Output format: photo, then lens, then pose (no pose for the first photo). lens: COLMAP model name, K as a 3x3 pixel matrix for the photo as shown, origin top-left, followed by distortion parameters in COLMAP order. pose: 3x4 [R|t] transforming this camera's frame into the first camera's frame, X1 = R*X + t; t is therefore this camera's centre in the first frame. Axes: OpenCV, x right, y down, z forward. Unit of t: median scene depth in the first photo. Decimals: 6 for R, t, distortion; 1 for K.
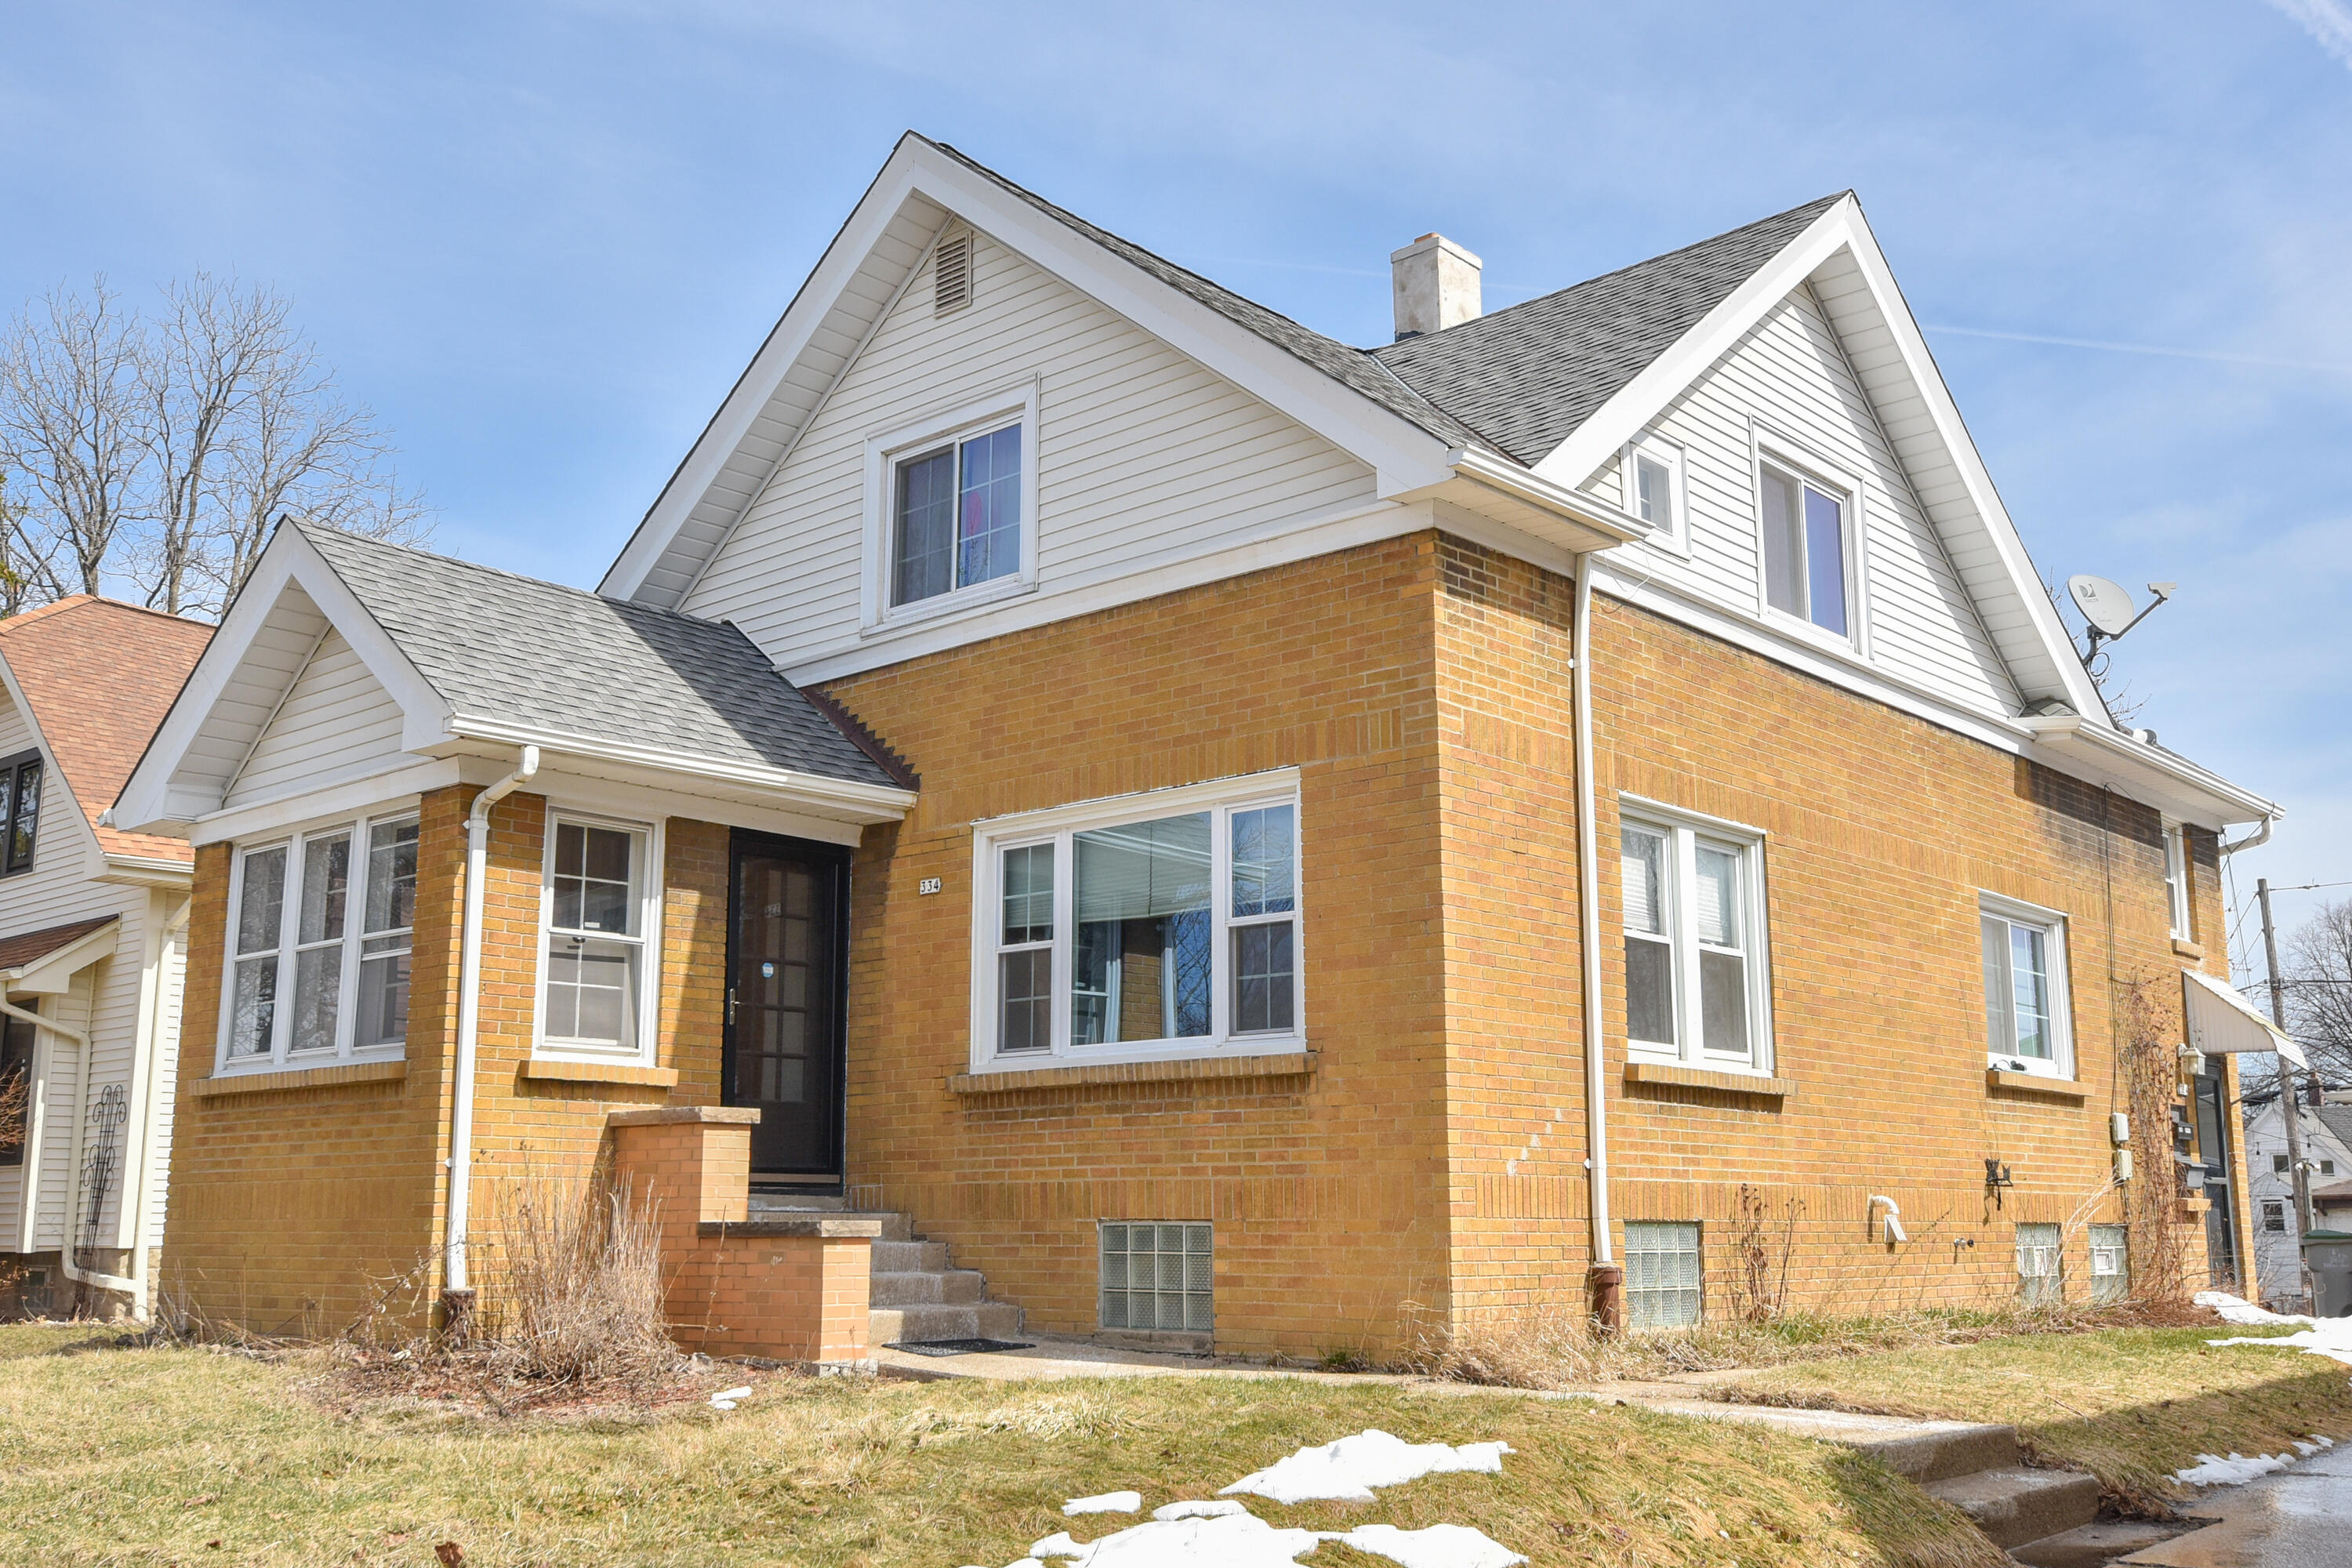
lens RADIAL K [[2248.3, 0, 1186.4], [0, 2248.3, 790.5], [0, 0, 1]] dist [0.014369, 0.000000]
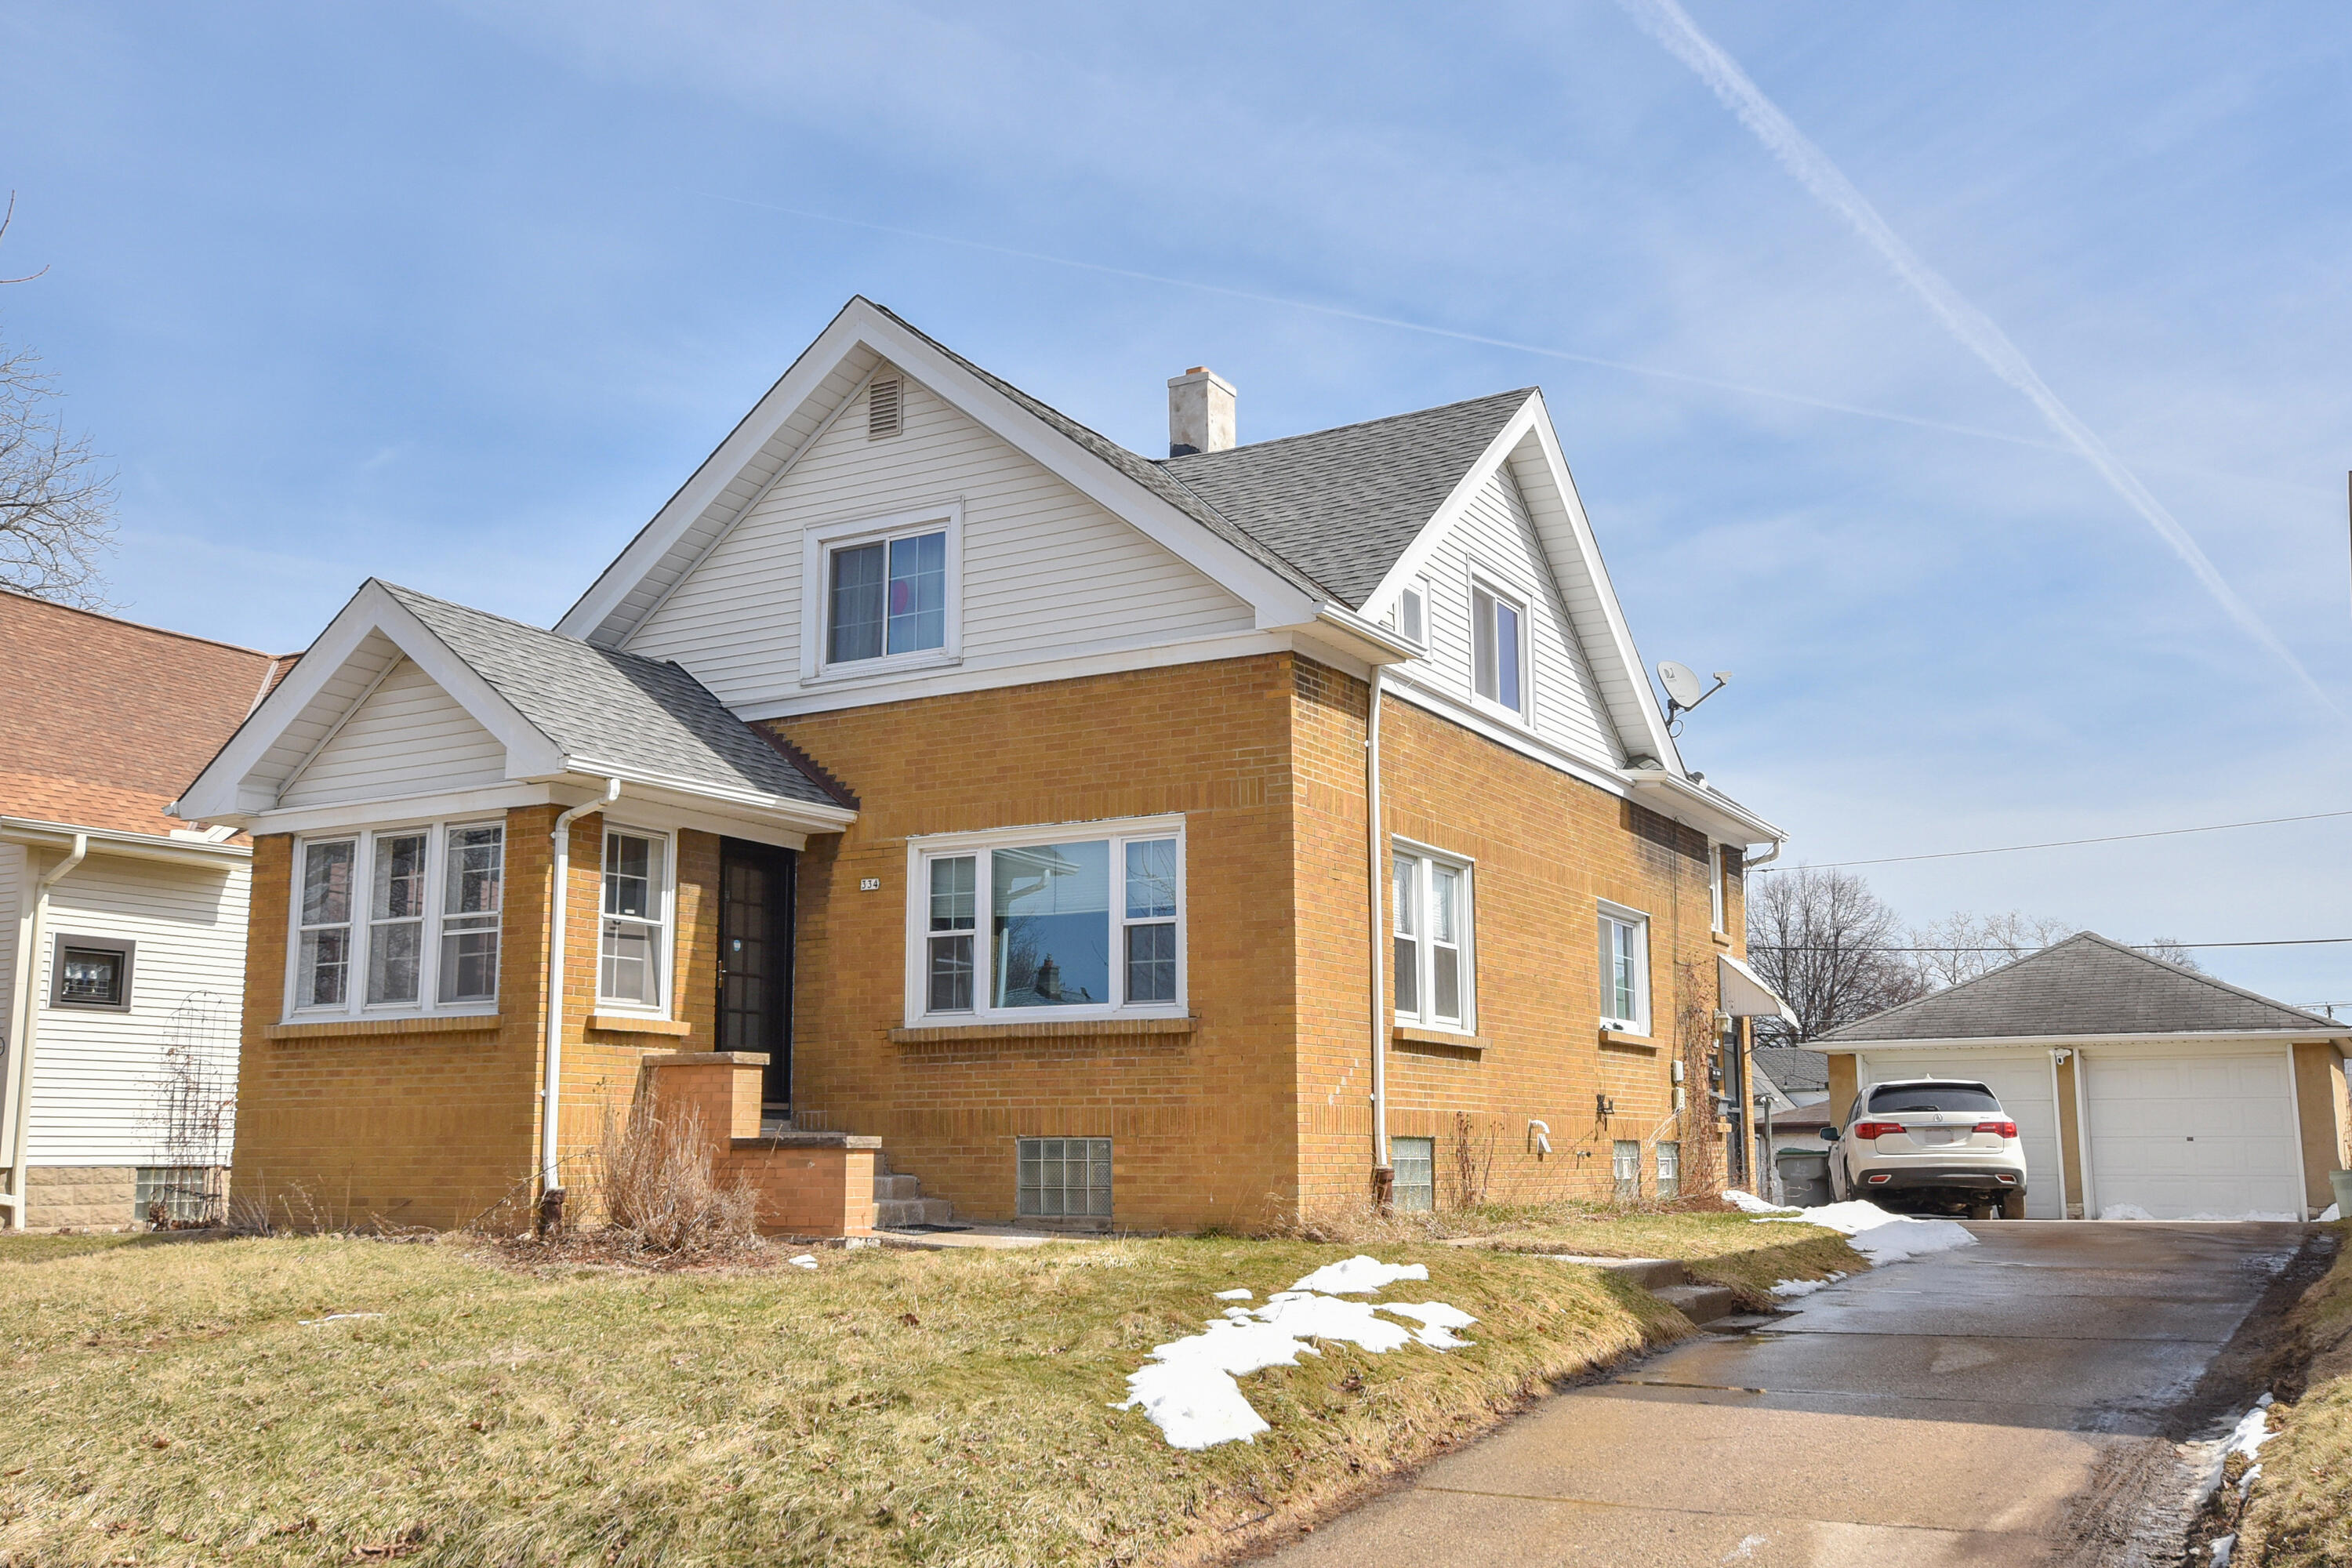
lens RADIAL K [[2248.3, 0, 1164.6], [0, 2248.3, 777.9], [0, 0, 1]] dist [0.014369, 0.000000]
pose [[0.975980, 0.033948, 0.215199, -0.239688], [-0.039123, 0.999038, 0.019832, -0.054385], [-0.214318, -0.027775, 0.976369, -0.328797]]
